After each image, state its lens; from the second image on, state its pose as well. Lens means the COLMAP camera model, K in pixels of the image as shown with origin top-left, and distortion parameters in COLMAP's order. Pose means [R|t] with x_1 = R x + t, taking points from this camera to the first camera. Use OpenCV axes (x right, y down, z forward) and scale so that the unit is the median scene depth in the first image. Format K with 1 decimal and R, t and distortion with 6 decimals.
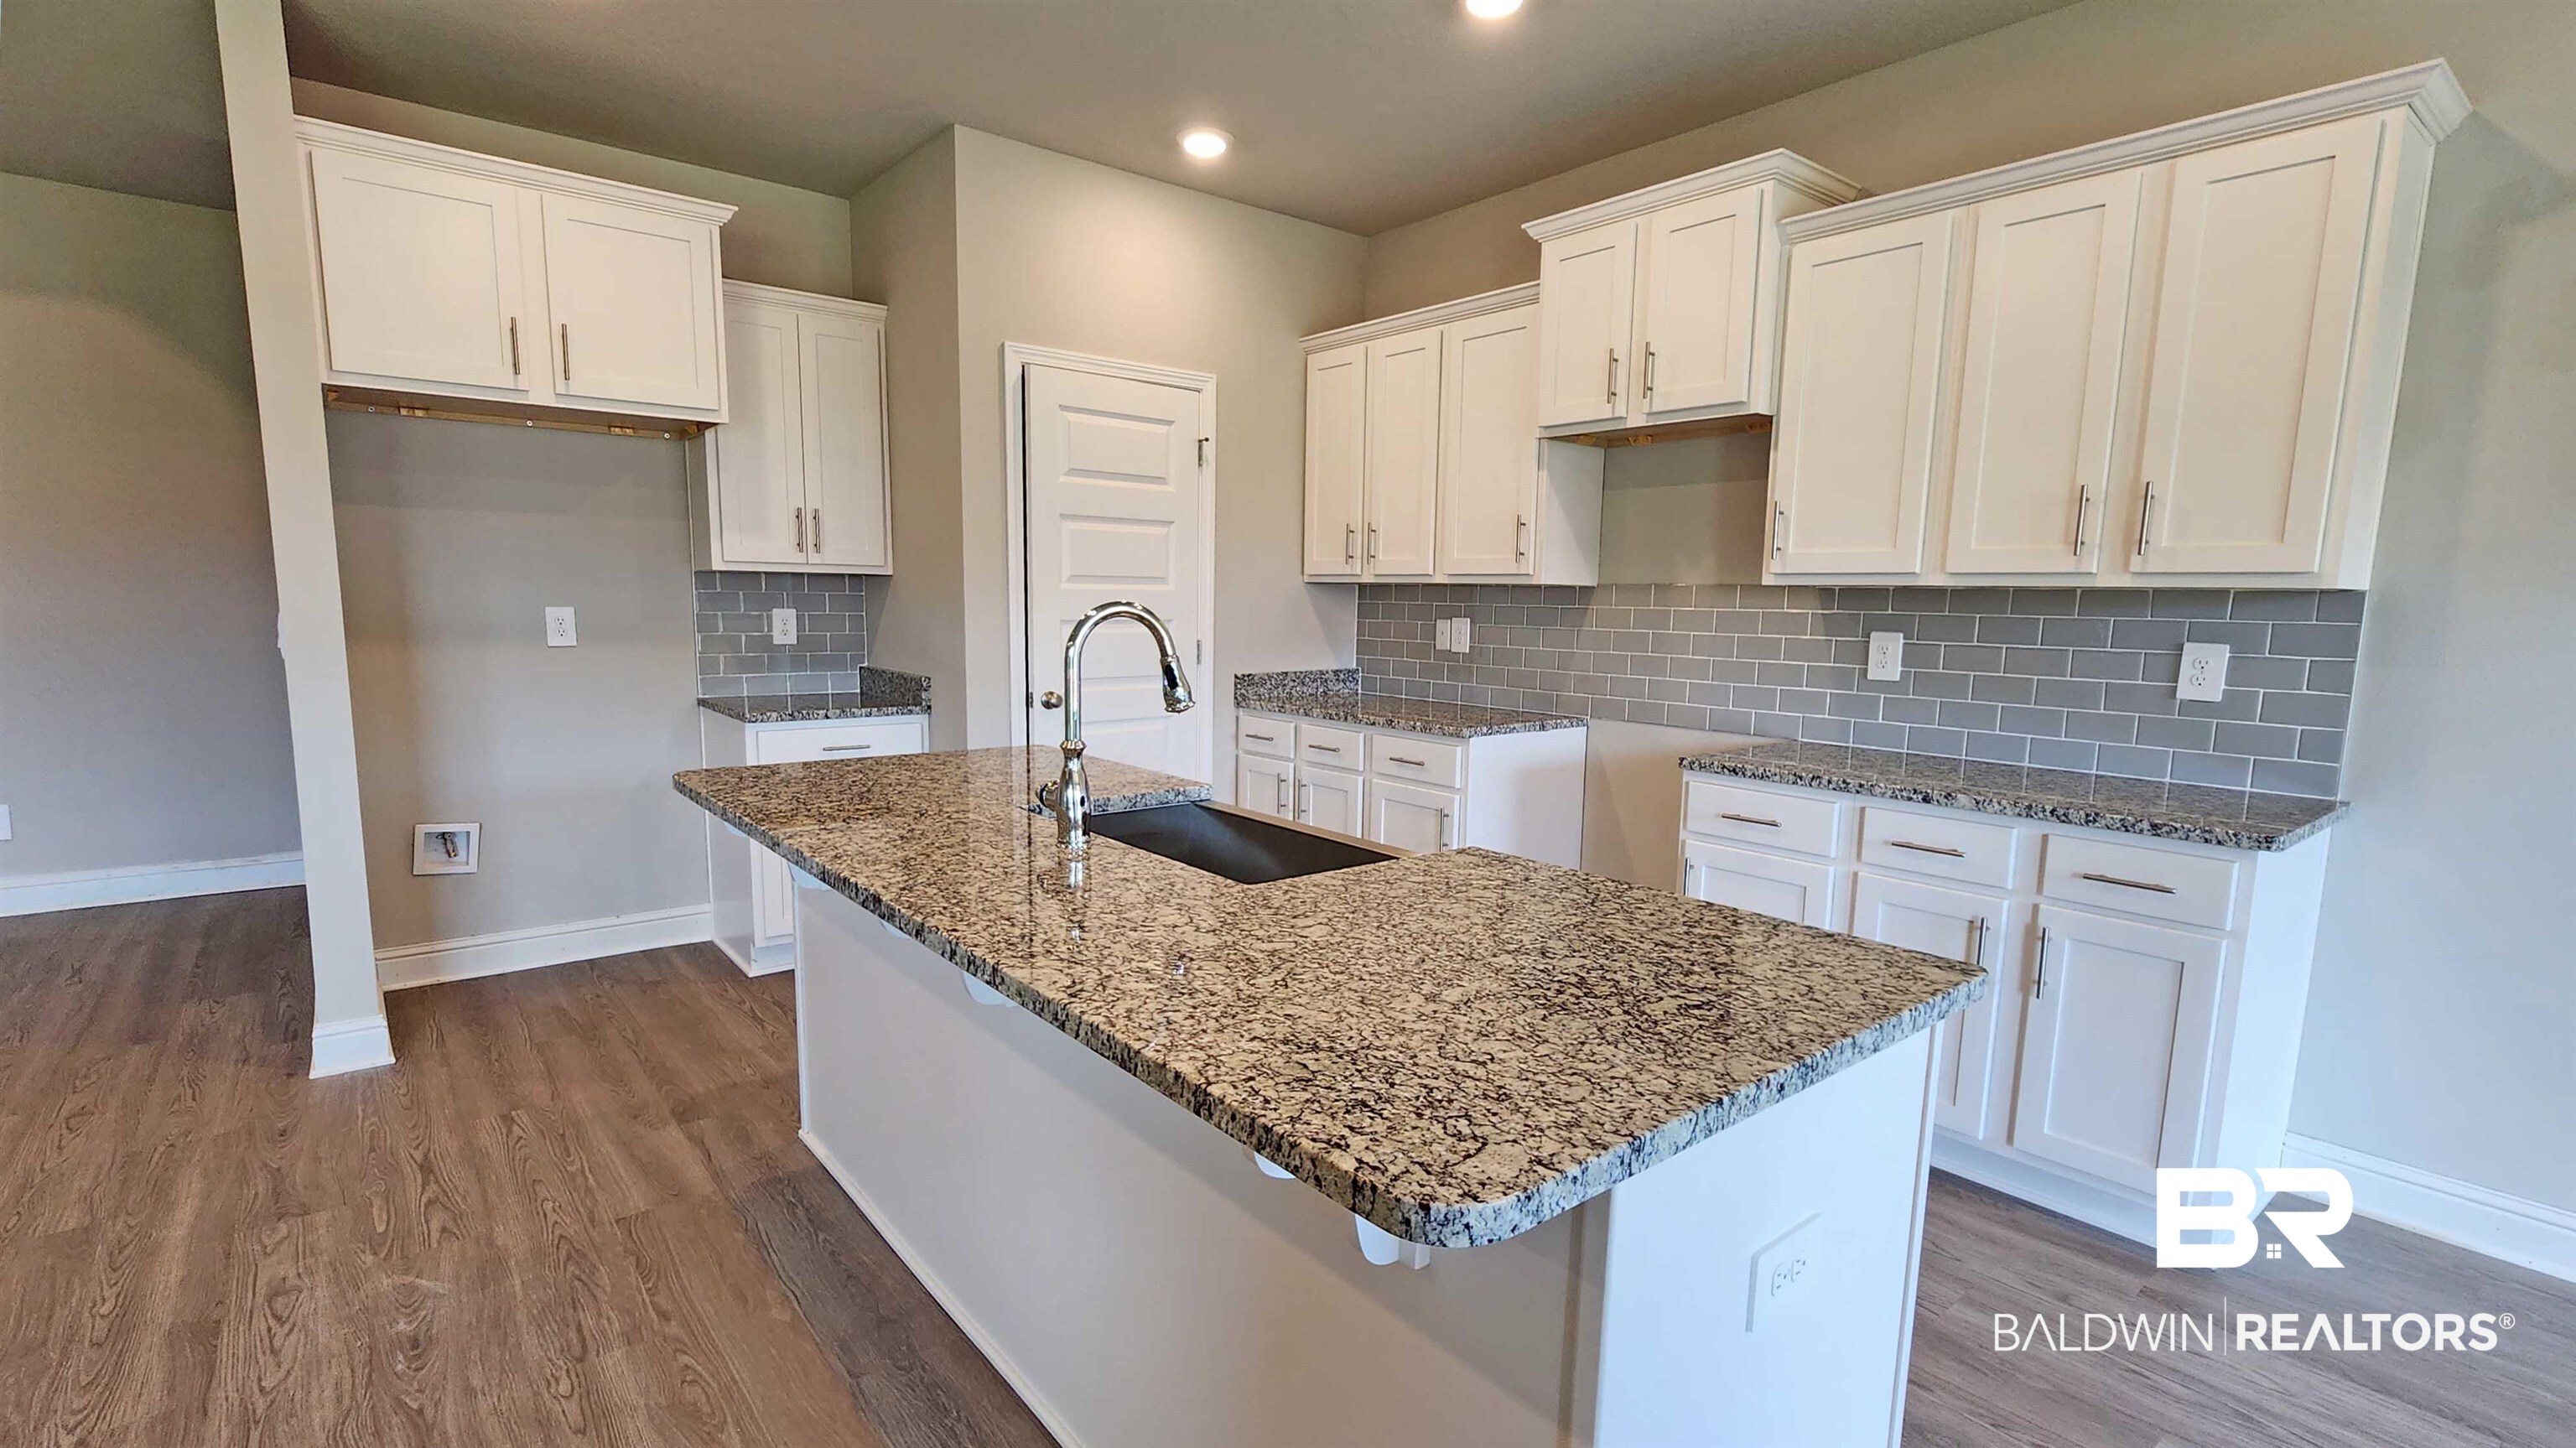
lens RADIAL K [[1162.1, 0, 1293.1], [0, 1162.1, 767.6], [0, 0, 1]] dist [0.002171, 0.000181]
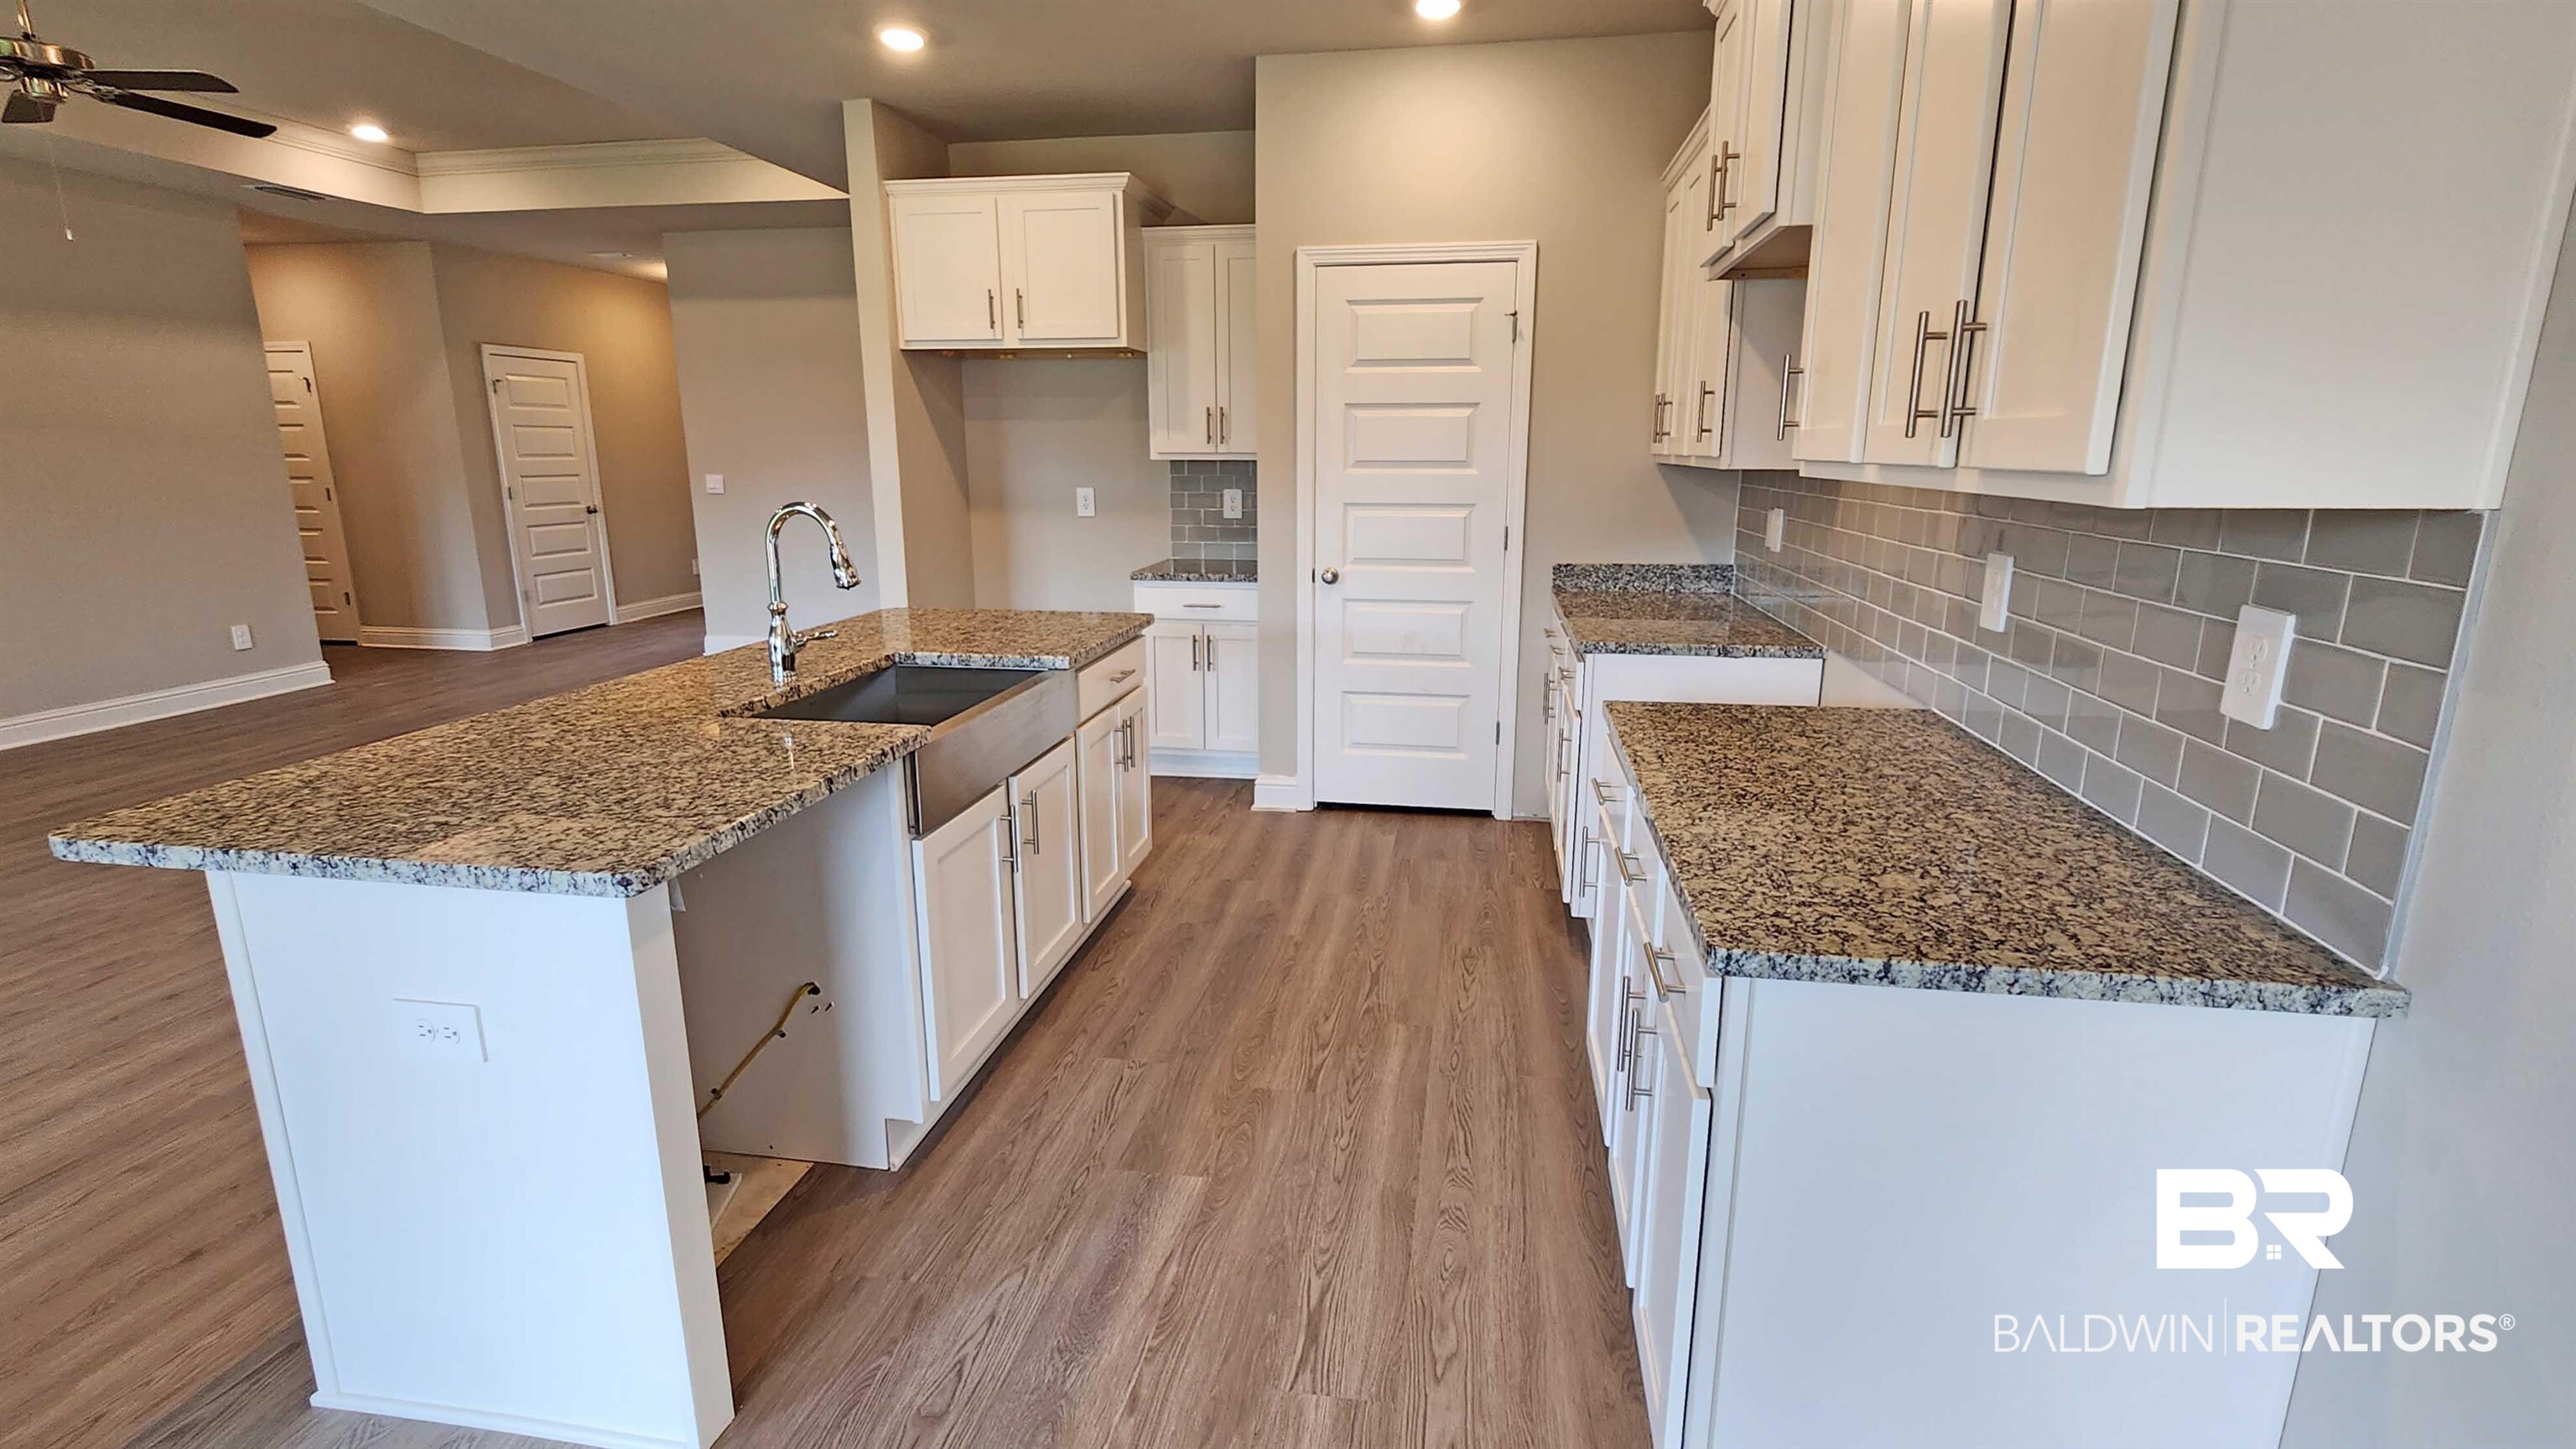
lens RADIAL K [[1159.7, 0, 1289.4], [0, 1159.7, 709.7], [0, 0, 1]] dist [0.001131, 0.000342]
pose [[0.665375, 0.148290, -0.731633, 0.617511], [-0.100504, 0.988943, 0.109040, -0.053639], [0.739713, 0.000979, 0.672922, 0.258646]]
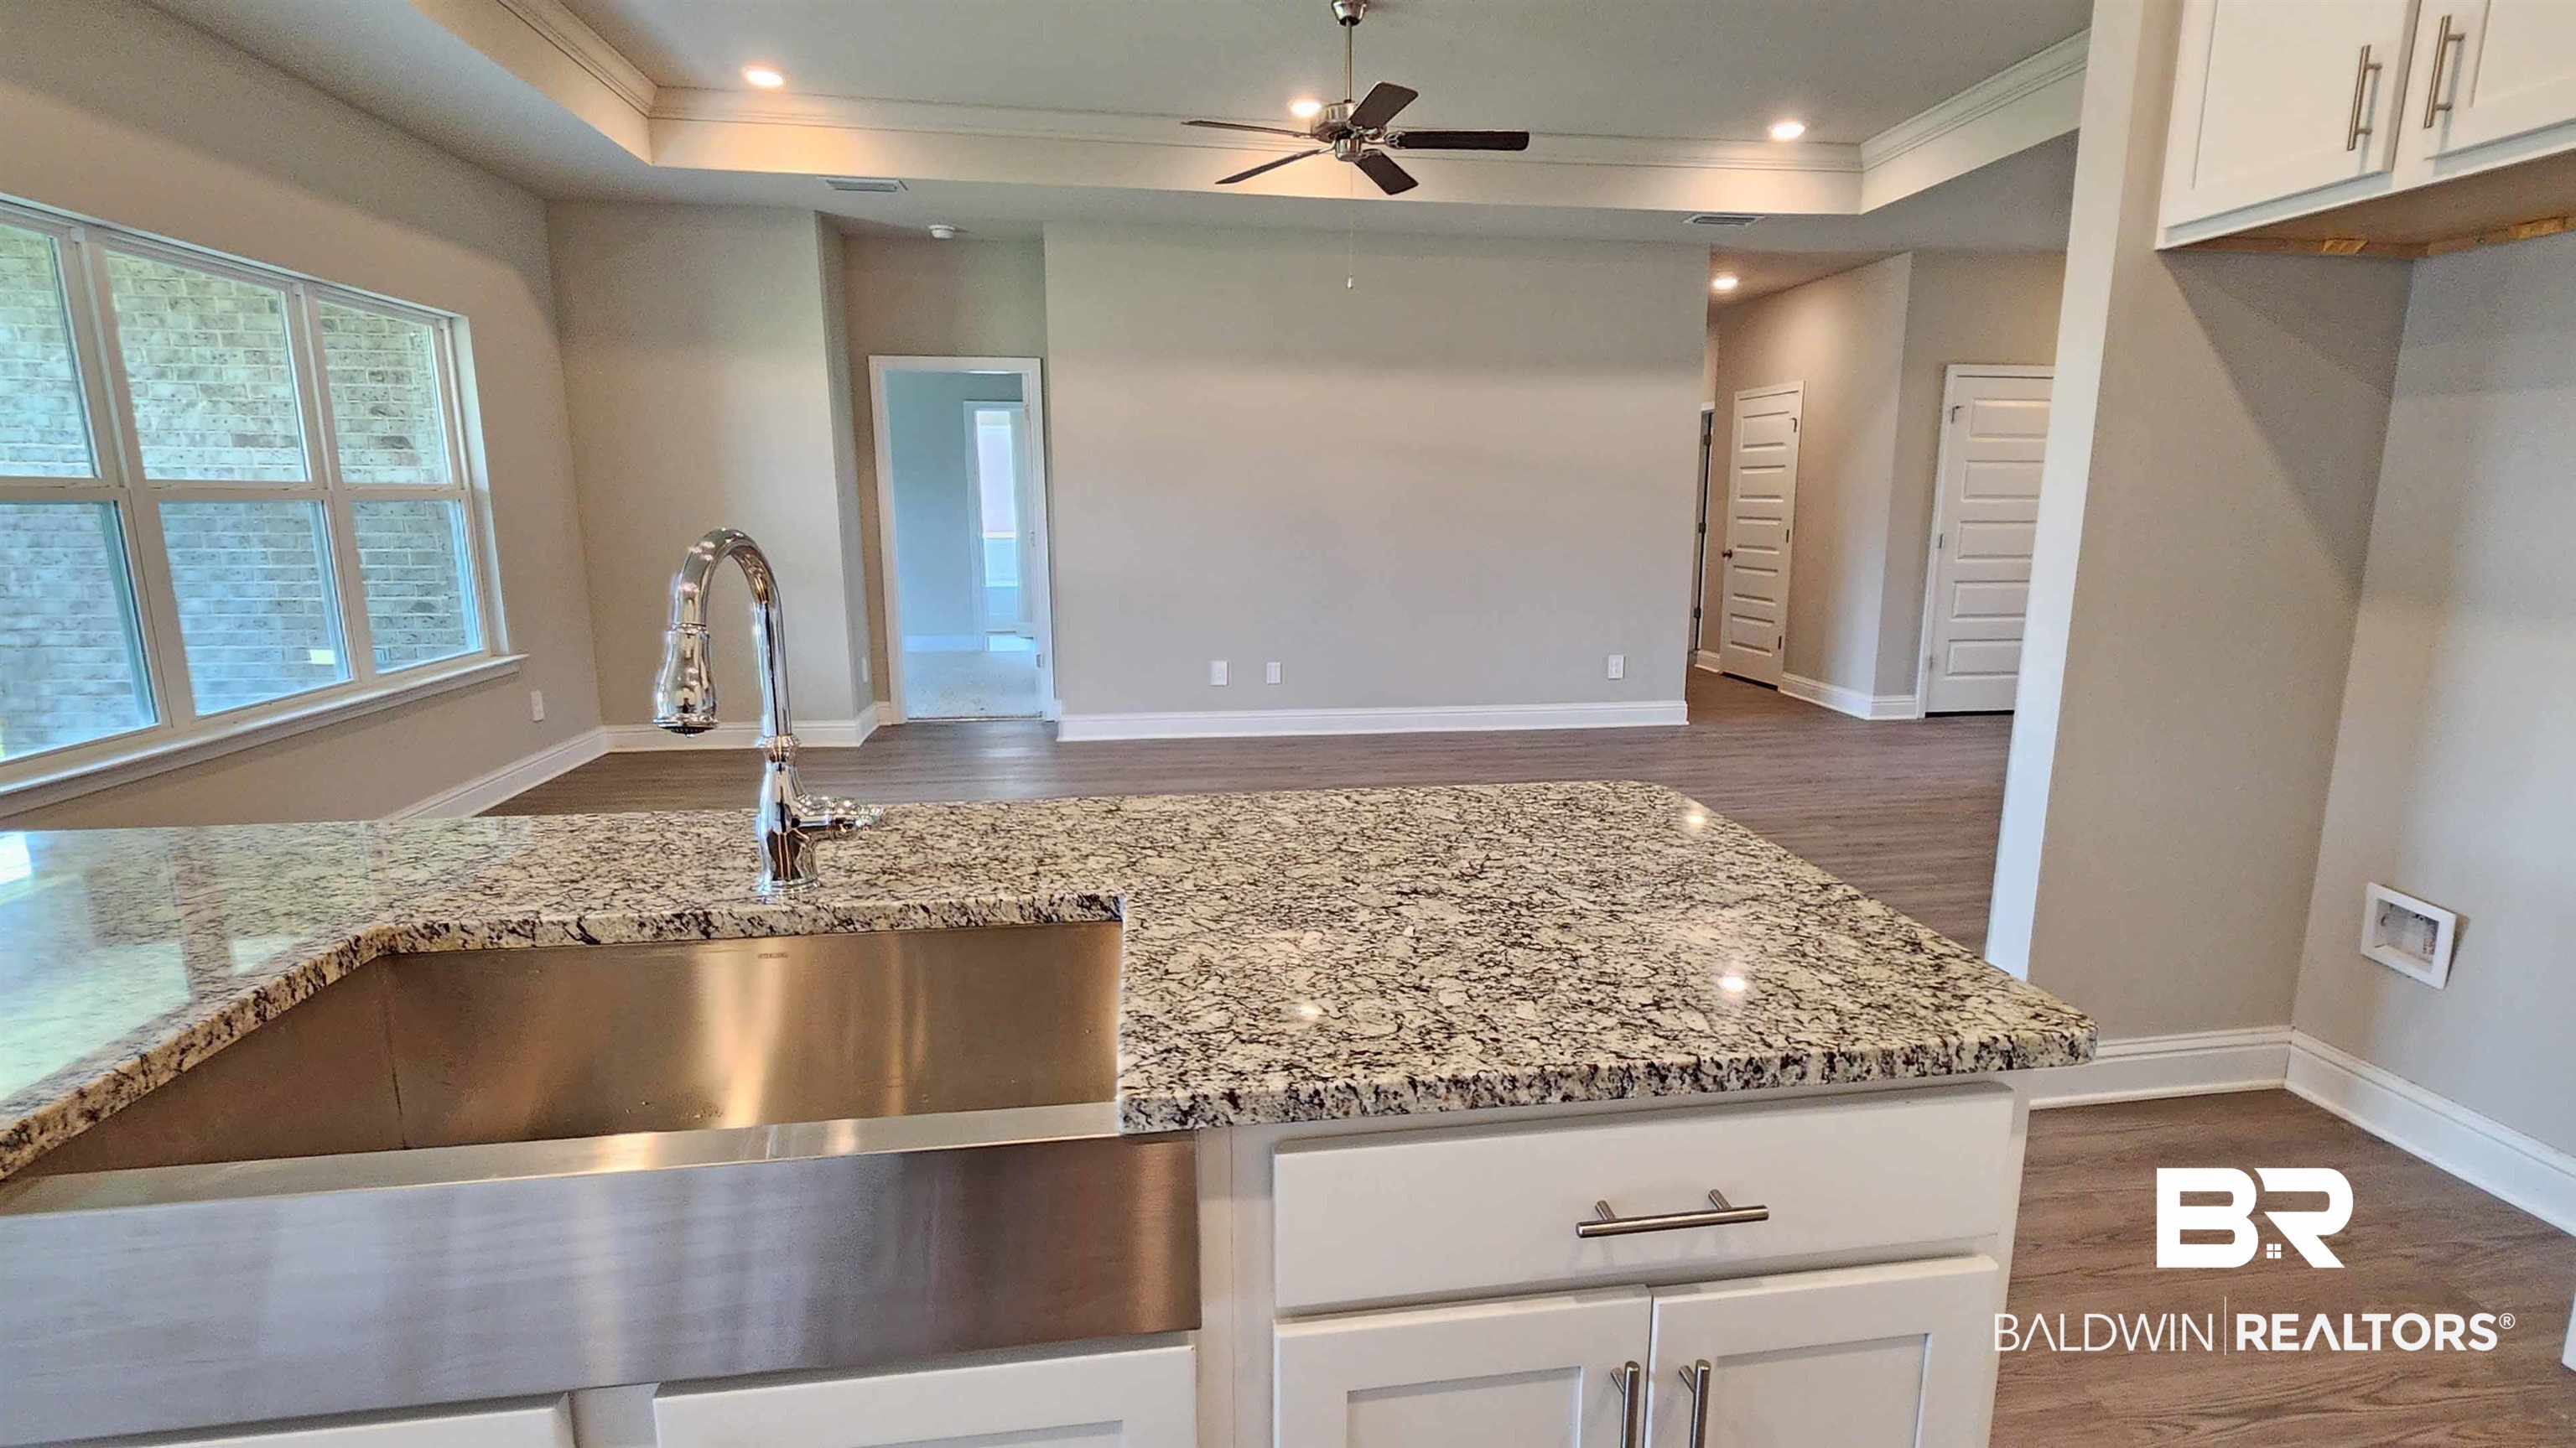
lens RADIAL K [[1204.6, 0, 1308.1], [0, 1204.6, 726.9], [0, 0, 1]] dist [0.003485, 0.000559]
pose [[-0.510760, 0.142358, -0.847855, 0.121914], [-0.139334, 0.959450, 0.245033, -0.120196], [0.848357, 0.243288, -0.470214, 0.789660]]
